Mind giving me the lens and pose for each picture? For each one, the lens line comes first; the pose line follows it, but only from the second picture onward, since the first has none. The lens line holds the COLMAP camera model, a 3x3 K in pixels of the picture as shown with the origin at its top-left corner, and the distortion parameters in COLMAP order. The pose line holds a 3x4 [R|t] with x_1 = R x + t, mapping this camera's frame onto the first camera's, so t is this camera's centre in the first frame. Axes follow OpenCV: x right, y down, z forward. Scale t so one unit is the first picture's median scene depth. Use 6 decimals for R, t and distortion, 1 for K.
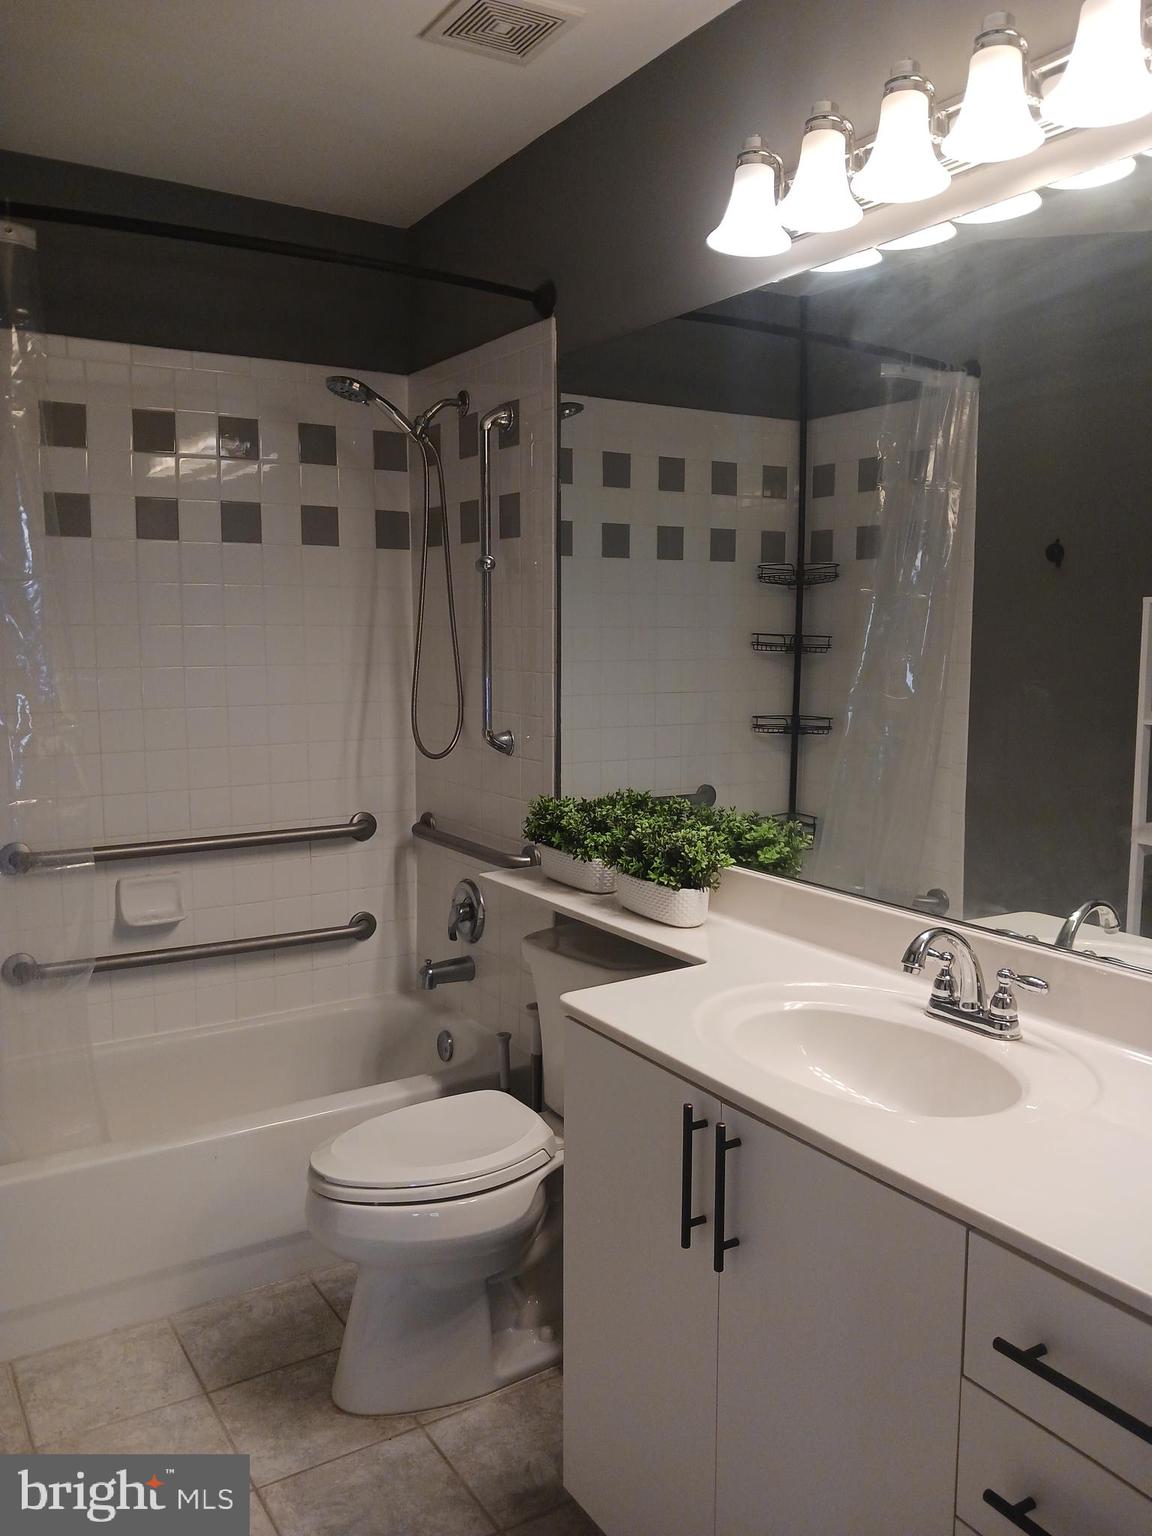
lens RADIAL K [[1196.1, 0, 607.7], [0, 1196.1, 746.1], [0, 0, 1]] dist [0.126711, -0.239228]
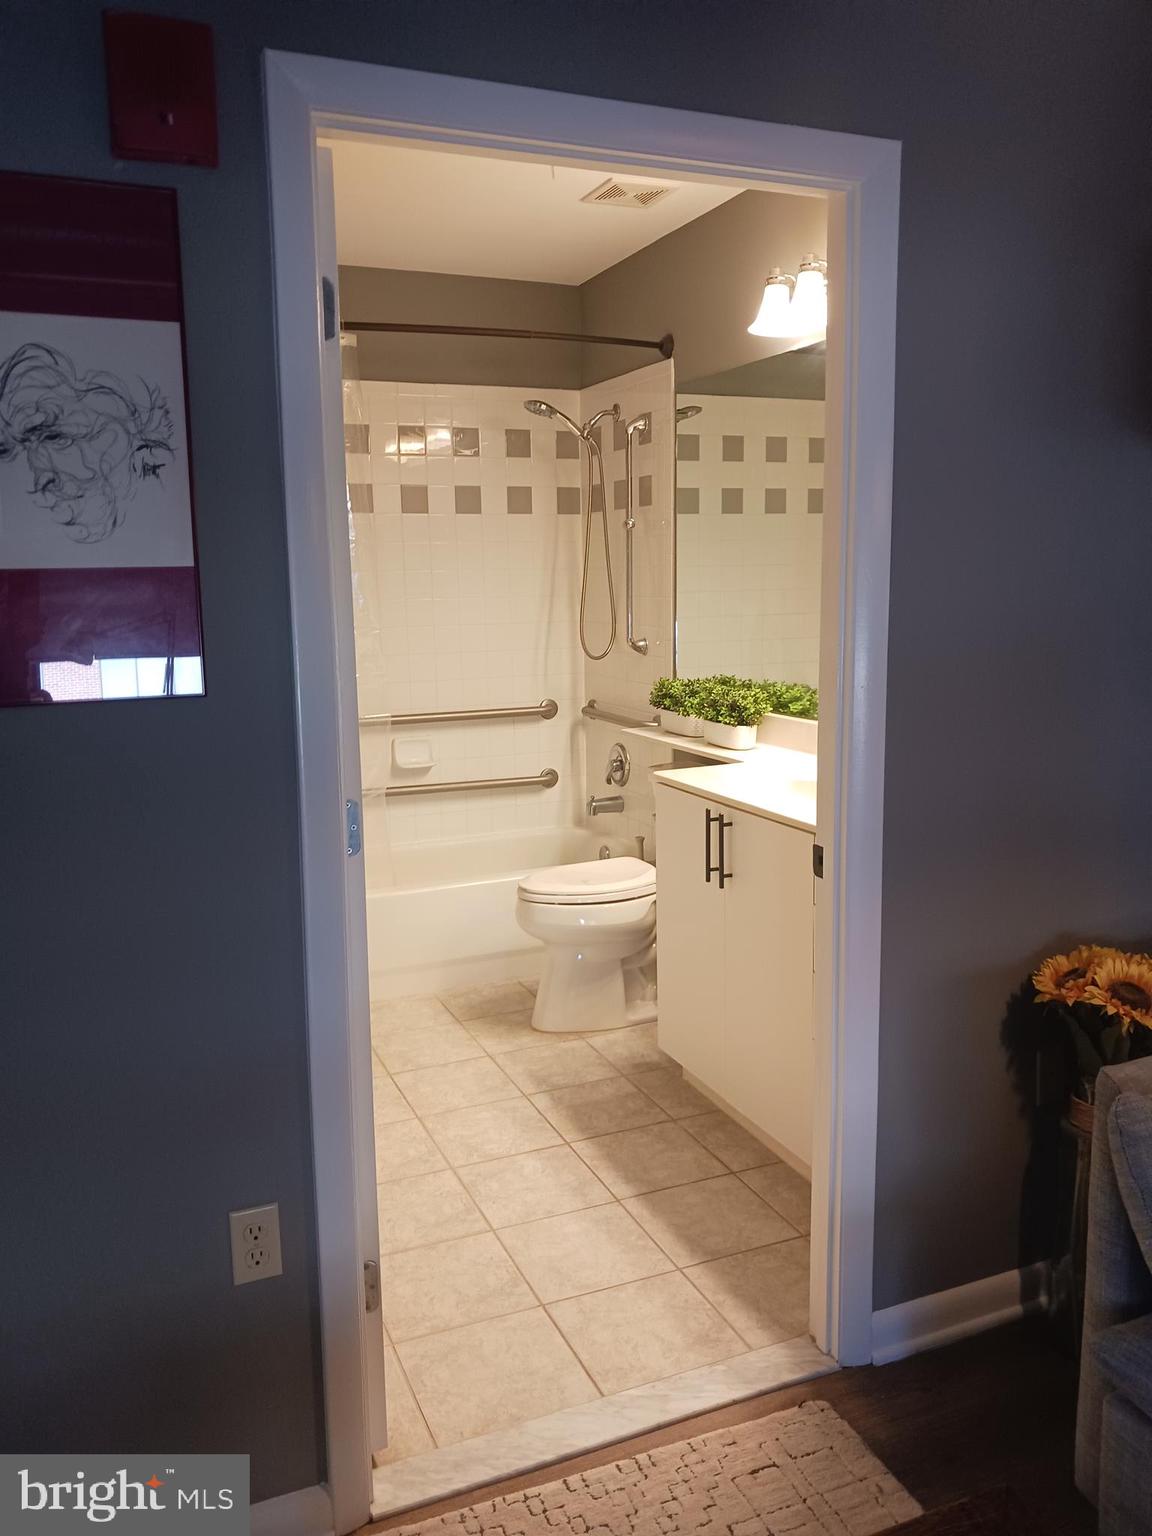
lens RADIAL K [[1226.1, 0, 576.0], [0, 1226.1, 768.0], [0, 0, 1]] dist [-0.011689, 0.003639]
pose [[0.983344, 0.009092, -0.181529, 0.107394], [0.001906, 0.998177, 0.060321, 0.054460], [0.181747, -0.059663, 0.981534, -0.492217]]
